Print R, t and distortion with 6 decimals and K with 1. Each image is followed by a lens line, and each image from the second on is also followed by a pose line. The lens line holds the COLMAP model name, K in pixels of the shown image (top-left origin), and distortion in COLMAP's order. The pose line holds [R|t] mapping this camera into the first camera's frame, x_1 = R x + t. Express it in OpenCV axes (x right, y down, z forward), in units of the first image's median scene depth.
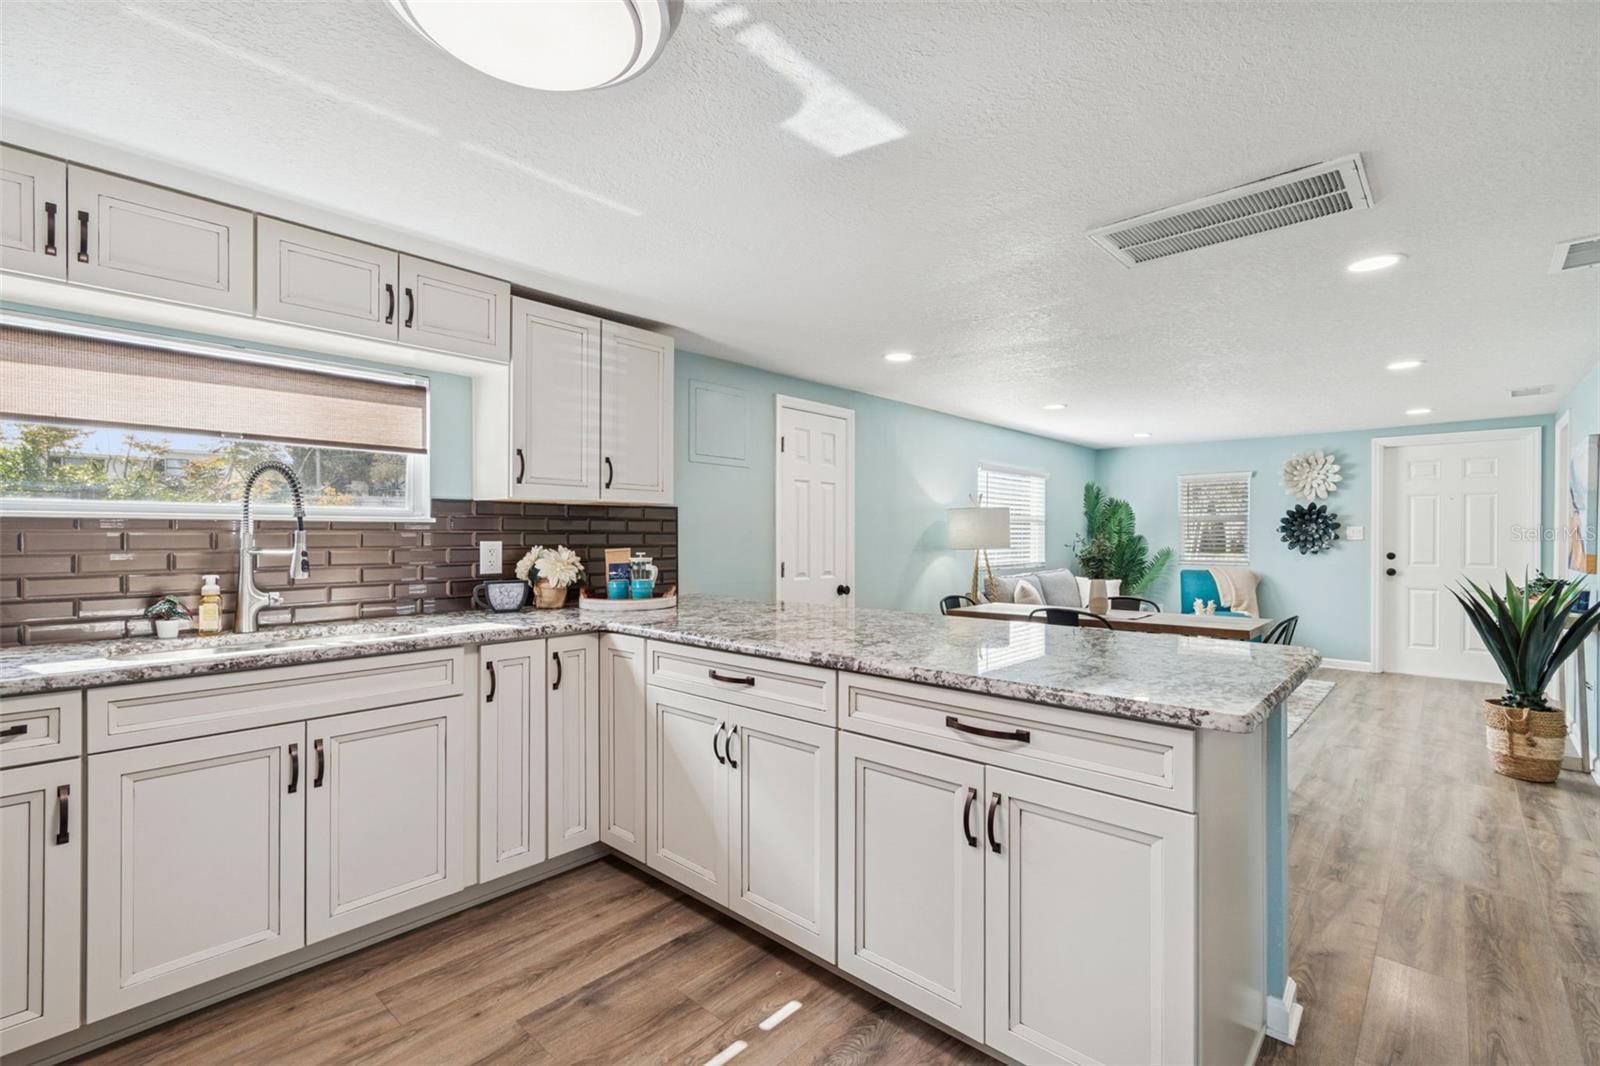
lens RADIAL K [[707.8, 0, 804.8], [0, 707.8, 536.6], [0, 0, 1]] dist [0.000131, -0.000098]
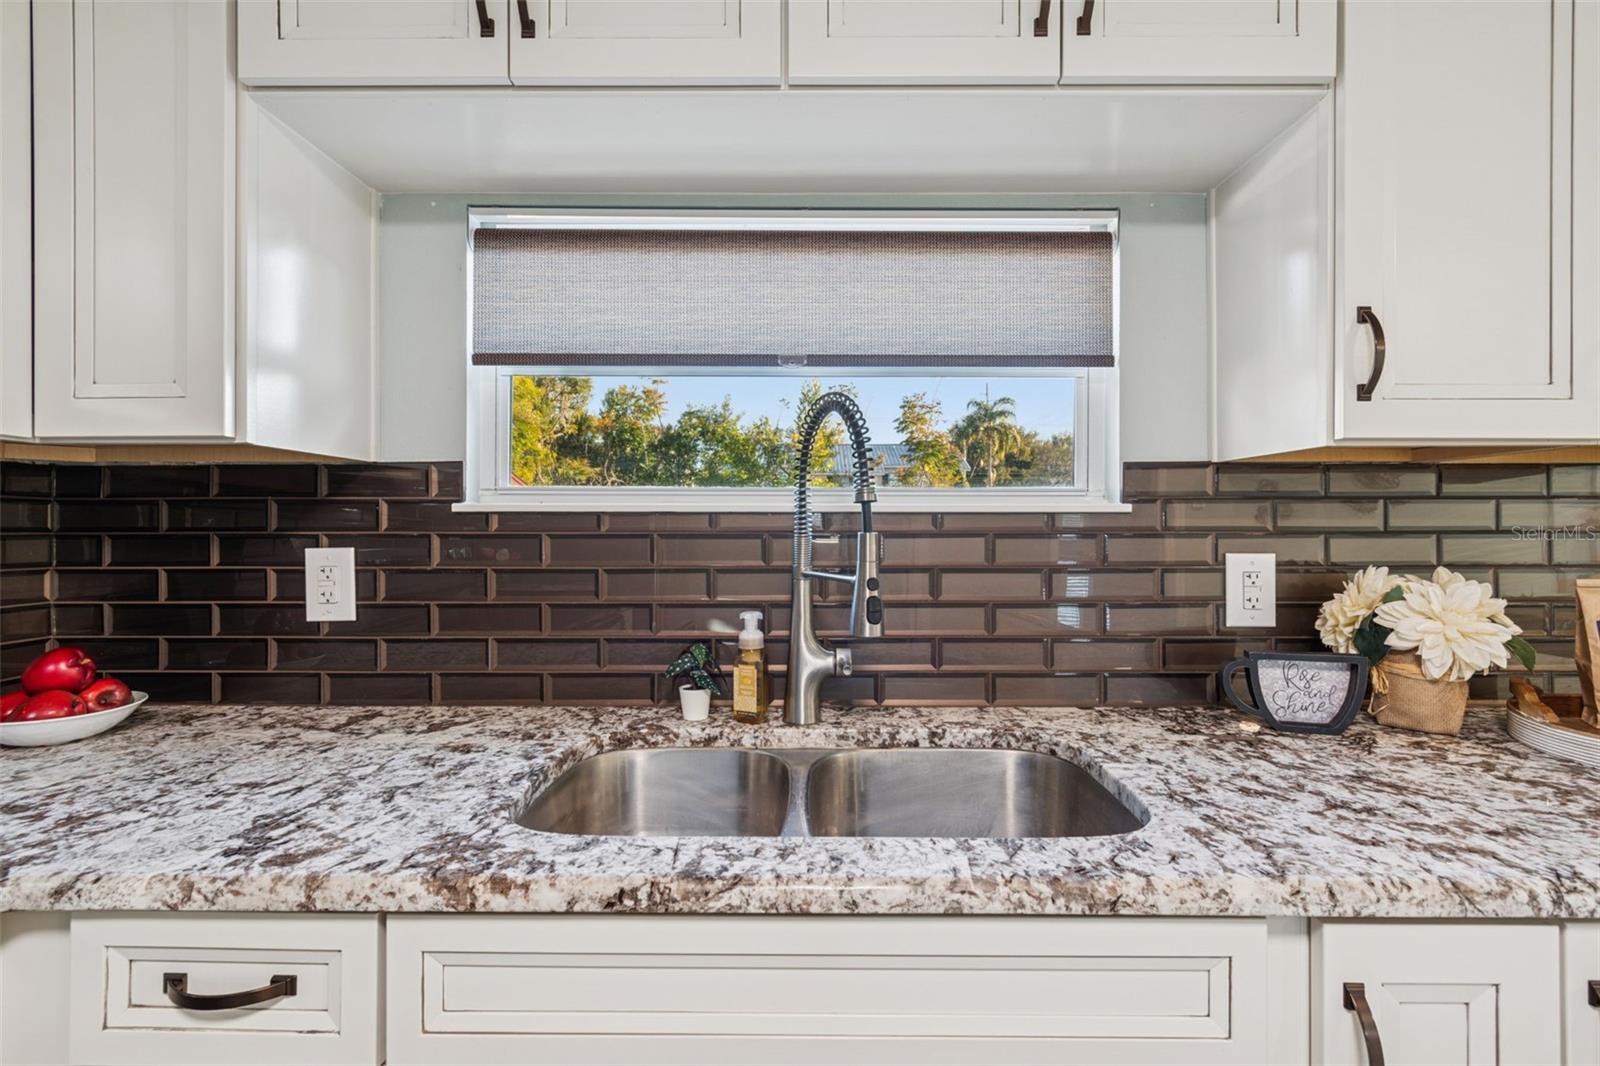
lens RADIAL K [[707.8, 0, 809.7], [0, 707.8, 533.6], [0, 0, 1]] dist [0.000131, -0.000098]
pose [[0.659298, -0.000064, -0.751882, -0.298845], [-0.000843, 0.999999, -0.000825, -0.005500], [0.751881, 0.001178, 0.659298, 0.511162]]
